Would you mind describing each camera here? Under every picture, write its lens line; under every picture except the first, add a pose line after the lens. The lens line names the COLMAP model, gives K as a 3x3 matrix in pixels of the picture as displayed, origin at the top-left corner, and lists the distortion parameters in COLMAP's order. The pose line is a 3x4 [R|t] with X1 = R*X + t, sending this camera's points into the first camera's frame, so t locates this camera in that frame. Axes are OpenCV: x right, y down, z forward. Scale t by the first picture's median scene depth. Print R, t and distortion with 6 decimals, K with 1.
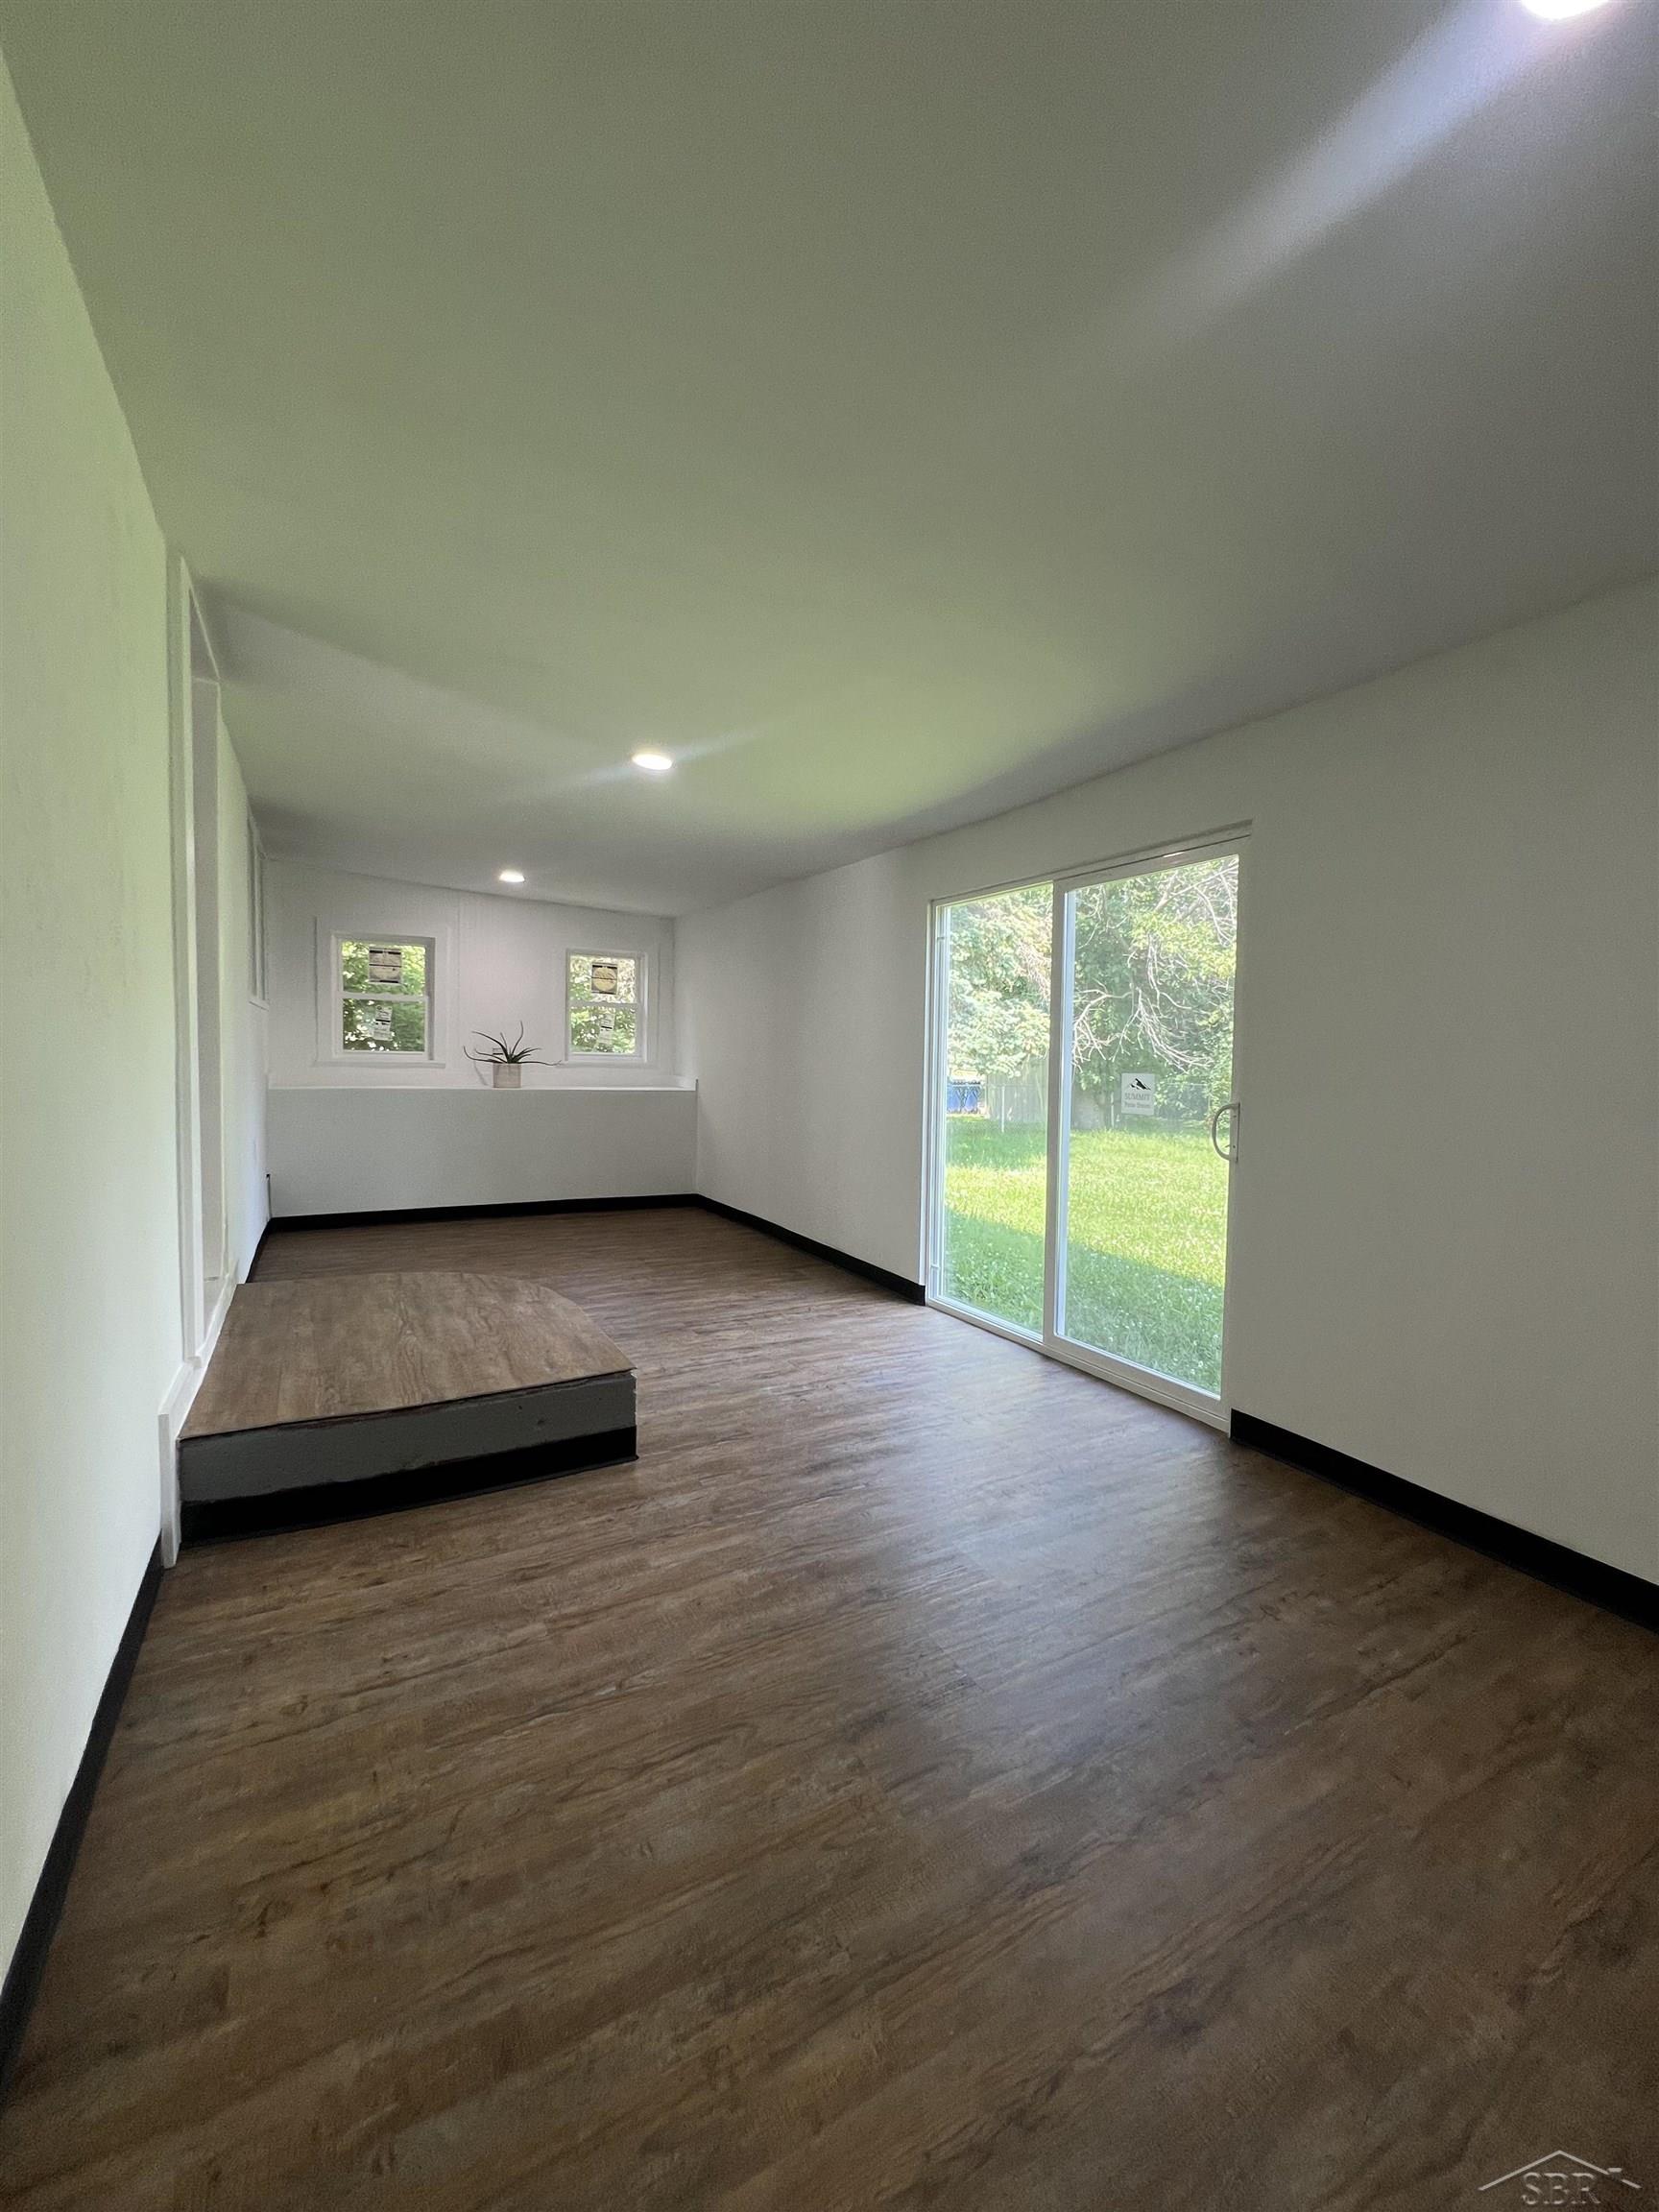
lens RADIAL K [[892.4, 0, 834.0], [0, 892.4, 1109.6], [0, 0, 1]] dist [-0.000057, 0.000940]
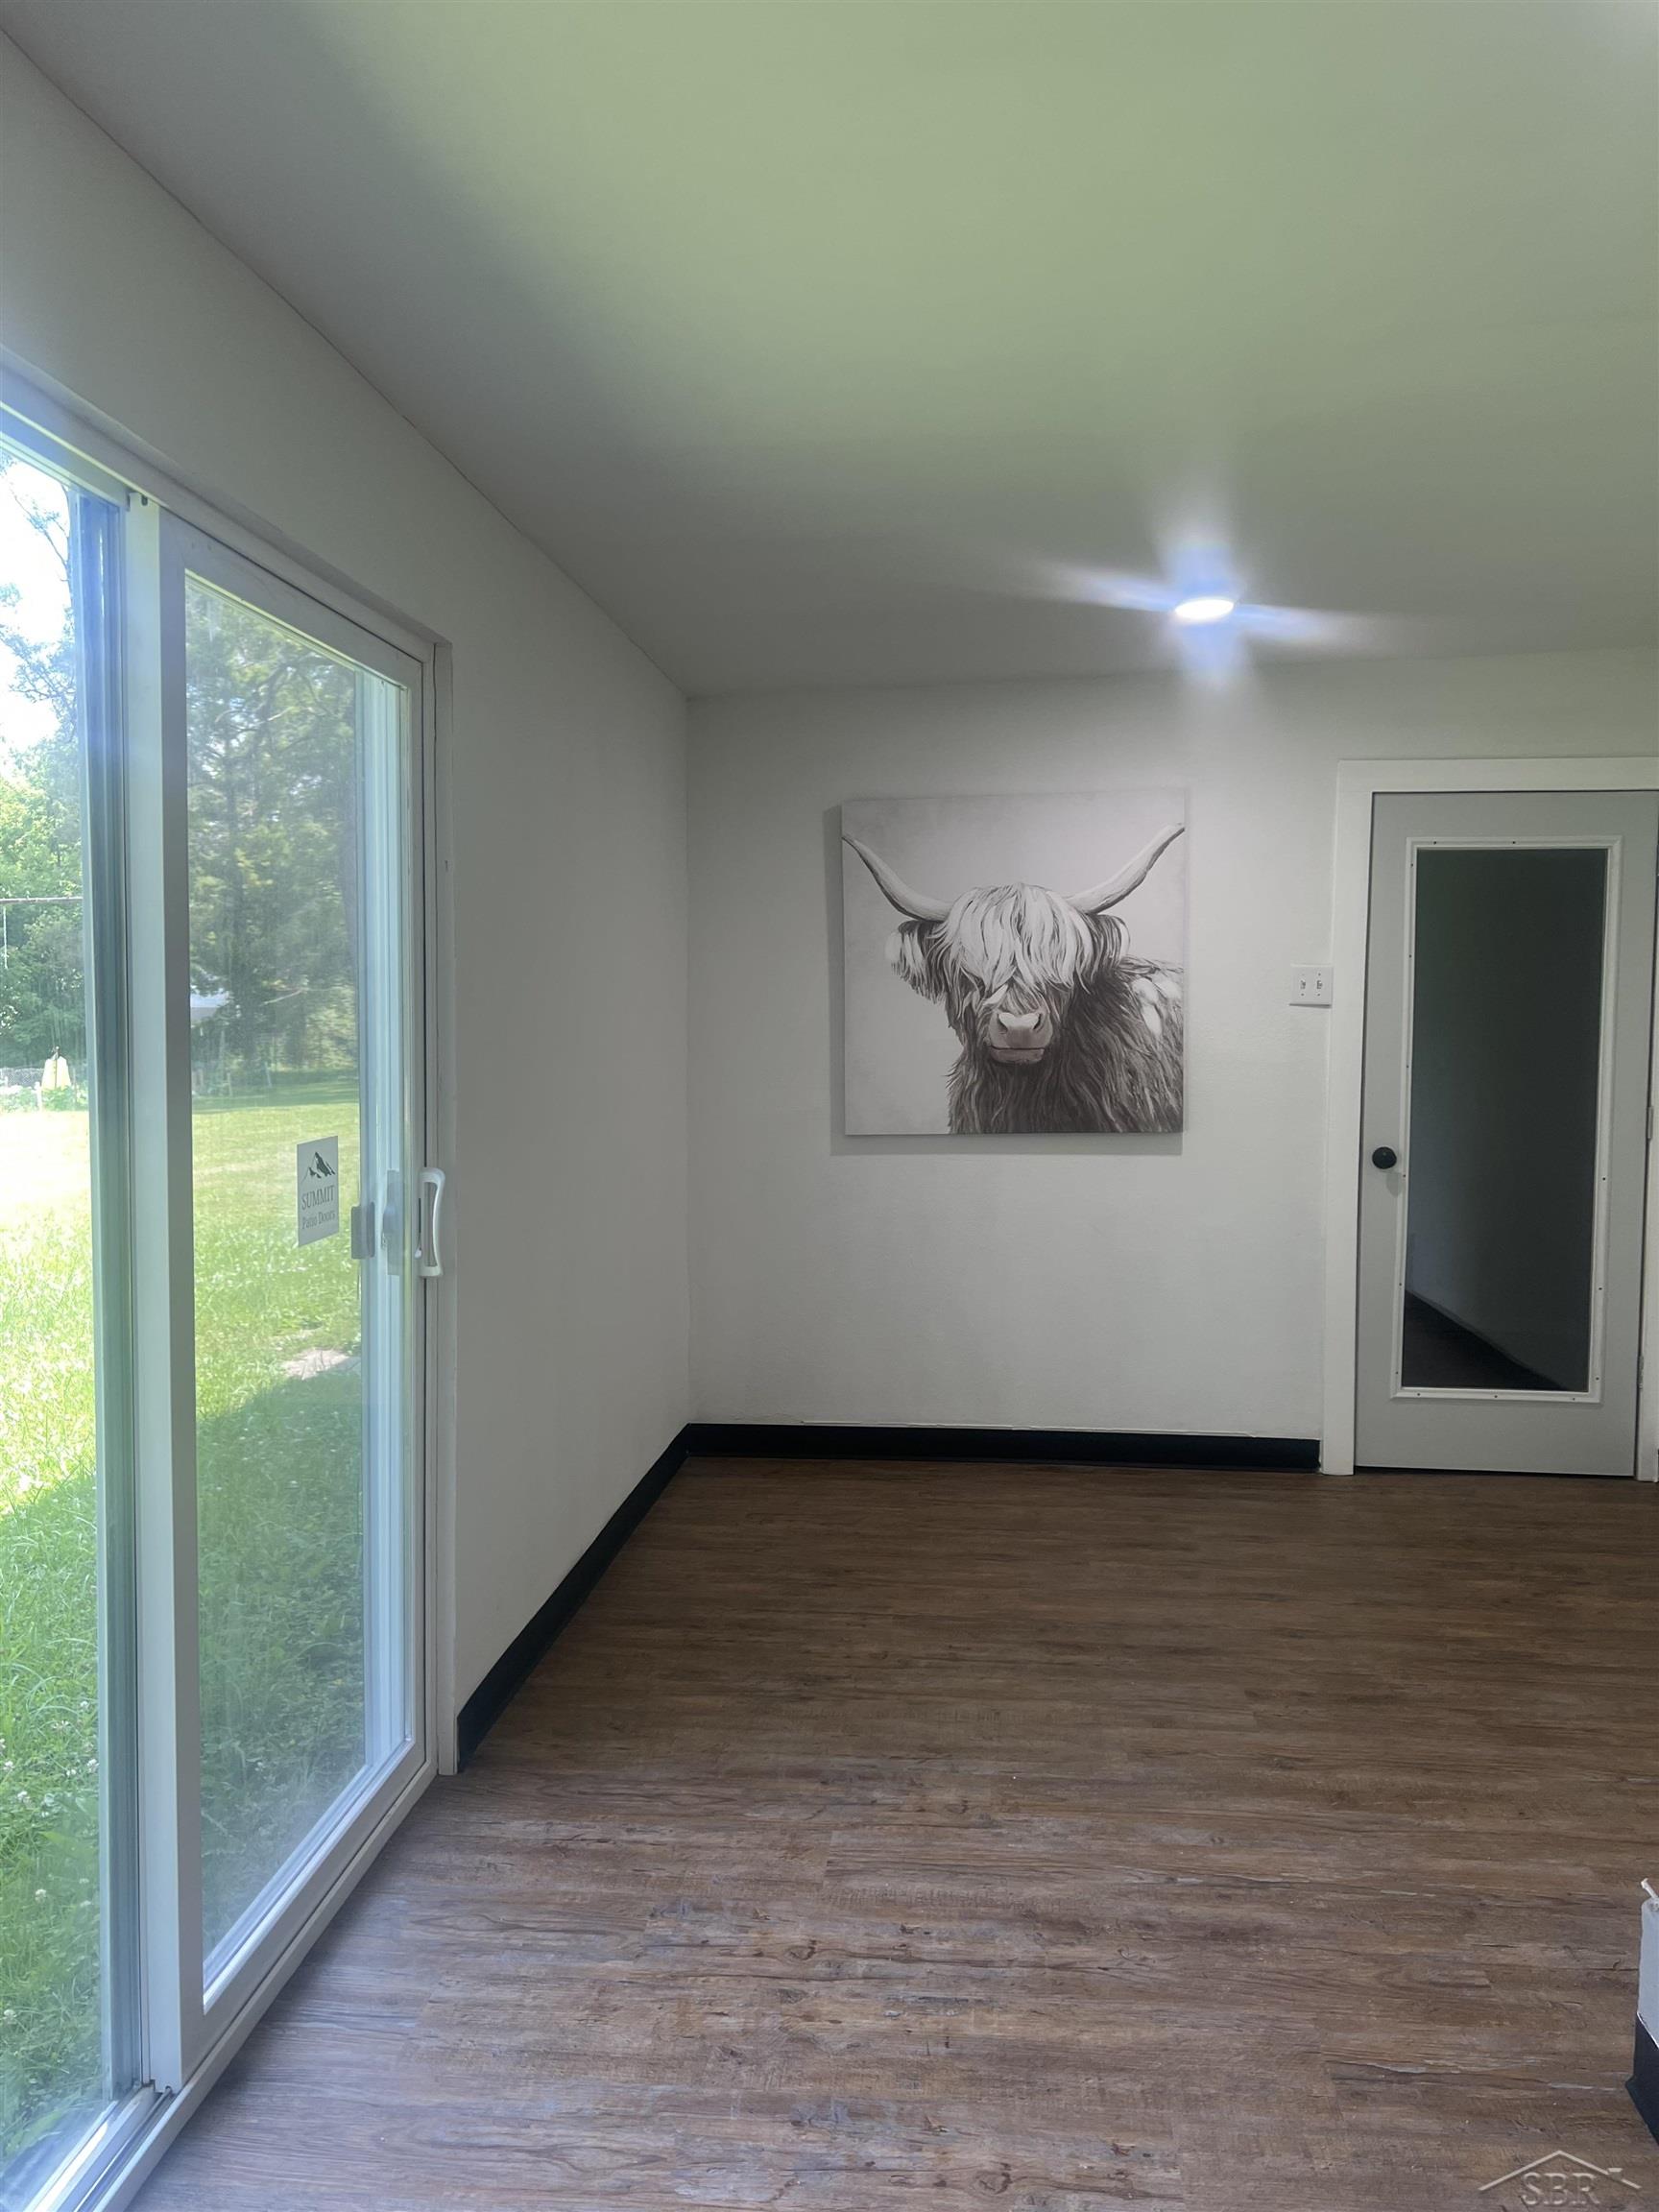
lens RADIAL K [[1653.3, 0, 829.5], [0, 1653.3, 1106.0], [0, 0, 1]] dist [0.002846, 0.003672]
pose [[-0.814742, -0.059108, 0.576804, -0.373814], [0.016074, 0.992106, 0.124370, -0.197738], [-0.579601, 0.110601, -0.807360, 2.006043]]
